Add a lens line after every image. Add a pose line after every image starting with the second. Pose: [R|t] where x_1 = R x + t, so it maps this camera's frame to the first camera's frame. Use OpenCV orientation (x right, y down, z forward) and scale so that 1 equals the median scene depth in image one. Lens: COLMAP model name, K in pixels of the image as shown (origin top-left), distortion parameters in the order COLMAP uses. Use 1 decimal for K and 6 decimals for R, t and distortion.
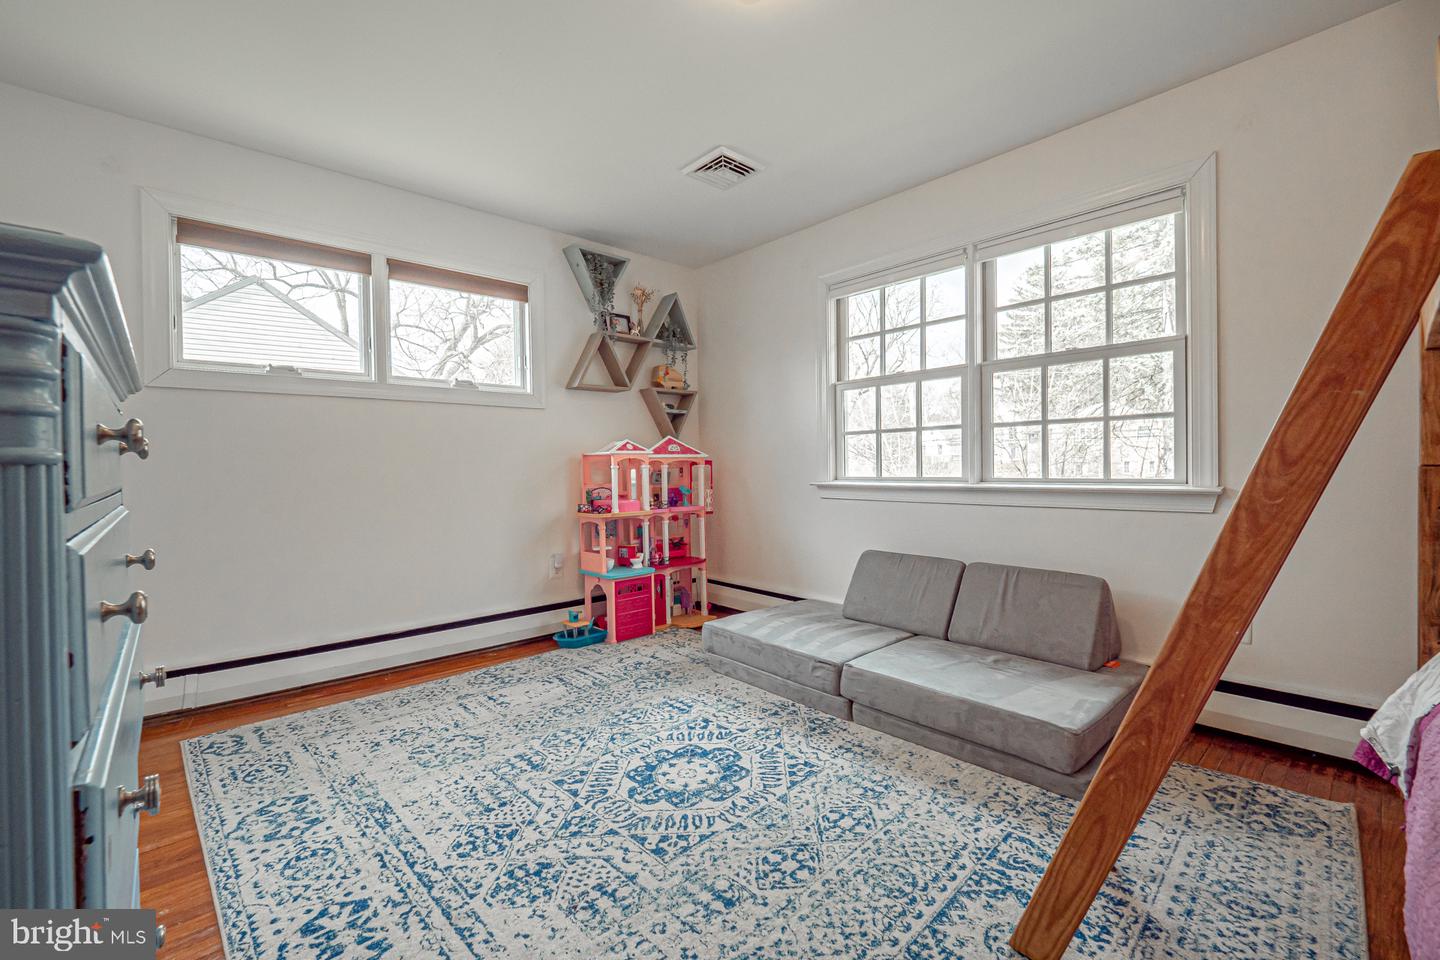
lens RADIAL K [[607.1, 0, 727.6], [0, 607.1, 473.3], [0, 0, 1]] dist [0.008874, -0.002587]
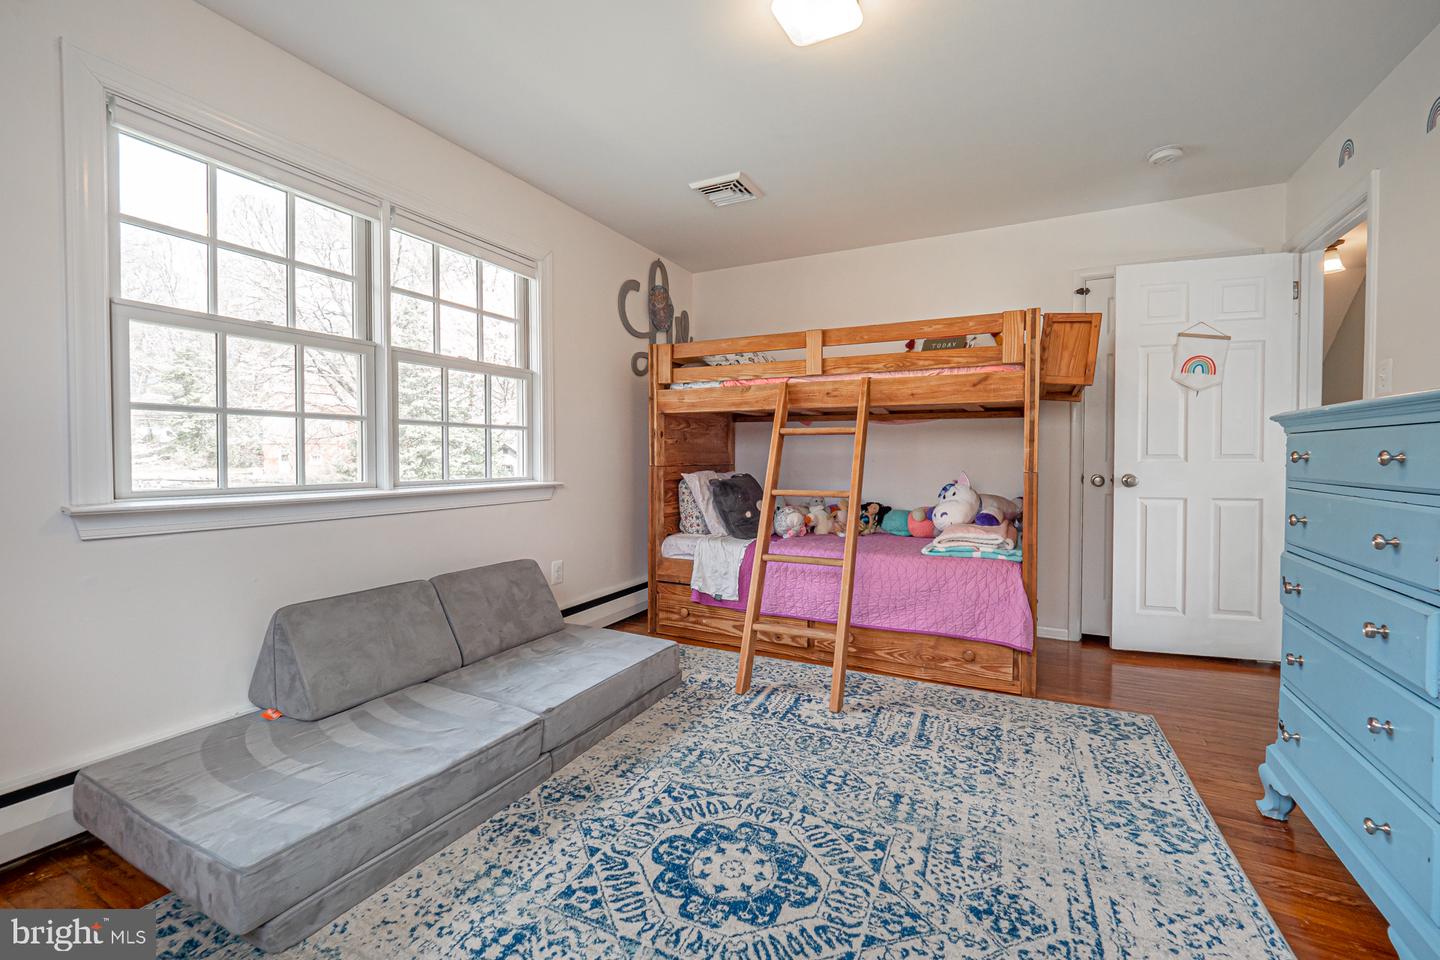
lens RADIAL K [[607.1, 0, 707.1], [0, 607.1, 463.2], [0, 0, 1]] dist [0.008874, -0.002587]
pose [[-0.325904, -0.004467, 0.945392, -0.859333], [0.012023, 0.999888, 0.008869, -0.033715], [-0.945327, 0.014257, -0.325813, 1.393756]]
